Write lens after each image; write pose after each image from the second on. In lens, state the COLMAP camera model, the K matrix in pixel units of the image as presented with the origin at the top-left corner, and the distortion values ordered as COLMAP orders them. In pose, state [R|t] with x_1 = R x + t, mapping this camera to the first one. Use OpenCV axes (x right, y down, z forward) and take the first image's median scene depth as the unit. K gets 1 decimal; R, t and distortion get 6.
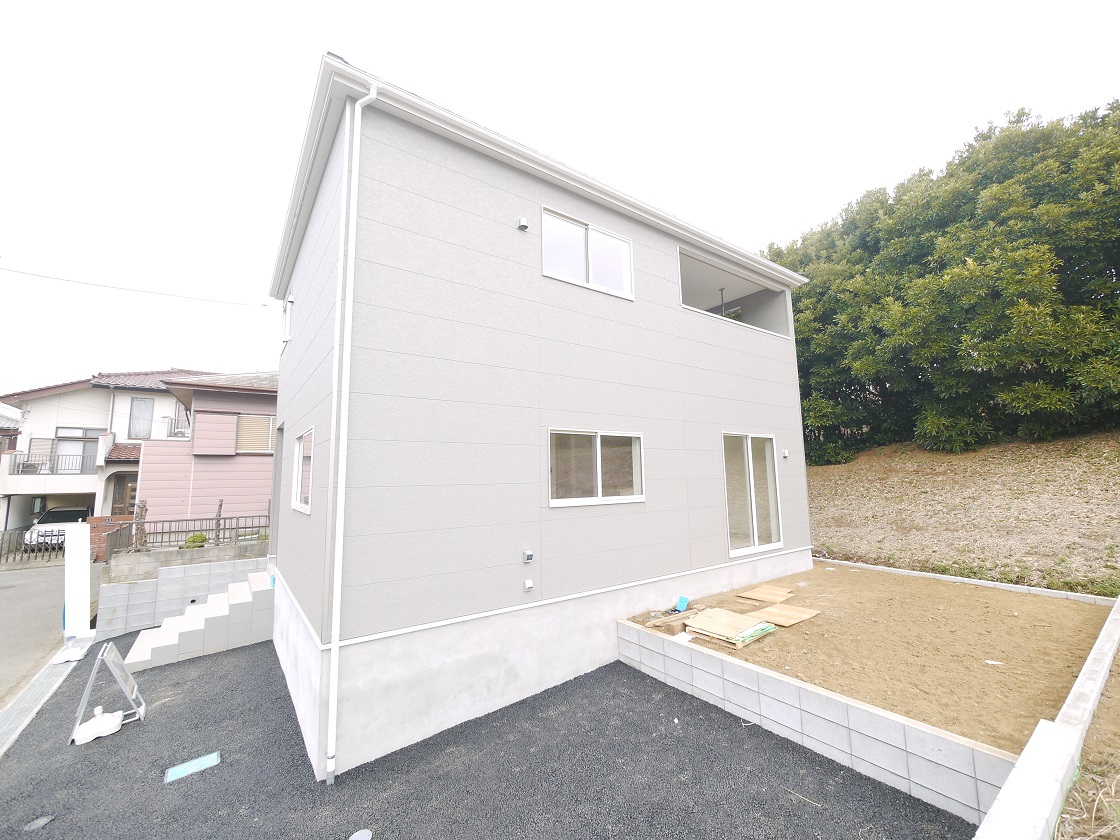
lens RADIAL K [[462.2, 0, 560.1], [0, 462.2, 417.1], [0, 0, 1]] dist [-0.006492, 0.000290]
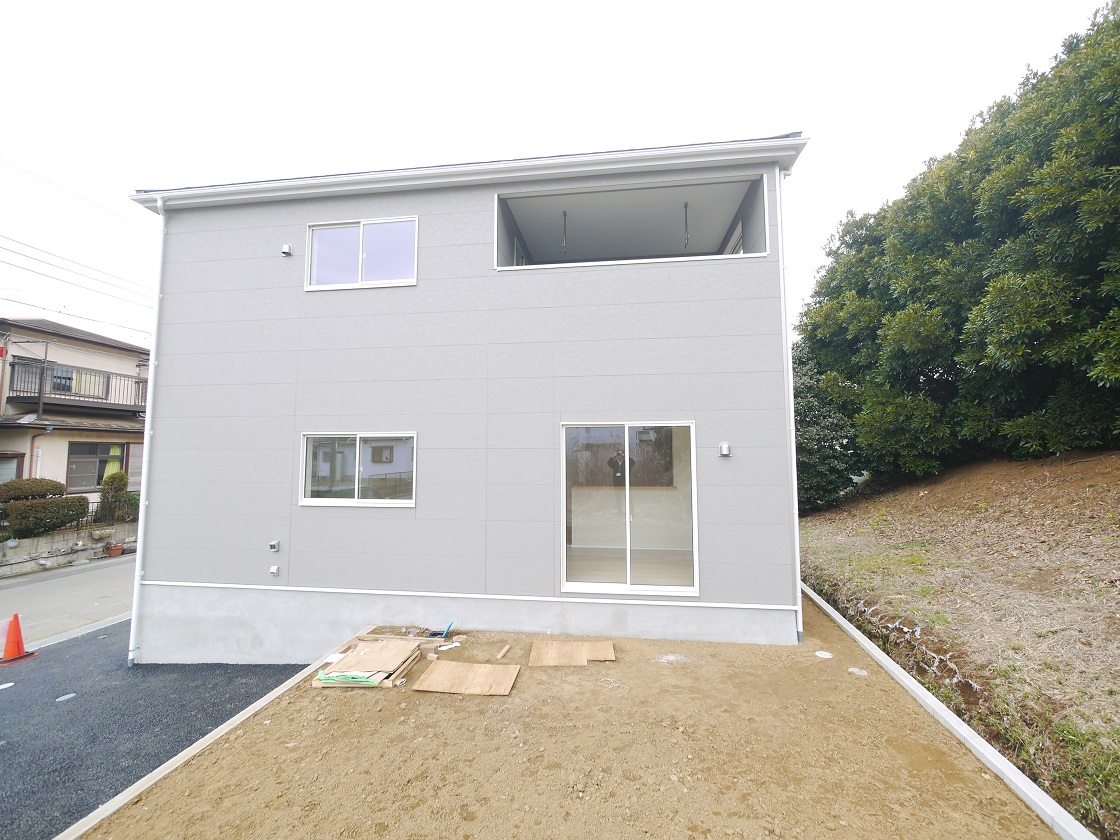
lens RADIAL K [[462.2, 0, 560.1], [0, 462.2, 417.1], [0, 0, 1]] dist [-0.006492, 0.000290]
pose [[0.730543, -0.038016, -0.681808, 0.773651], [0.076814, 0.996687, 0.026732, 0.002440], [0.678533, -0.071901, 0.731043, 0.410559]]
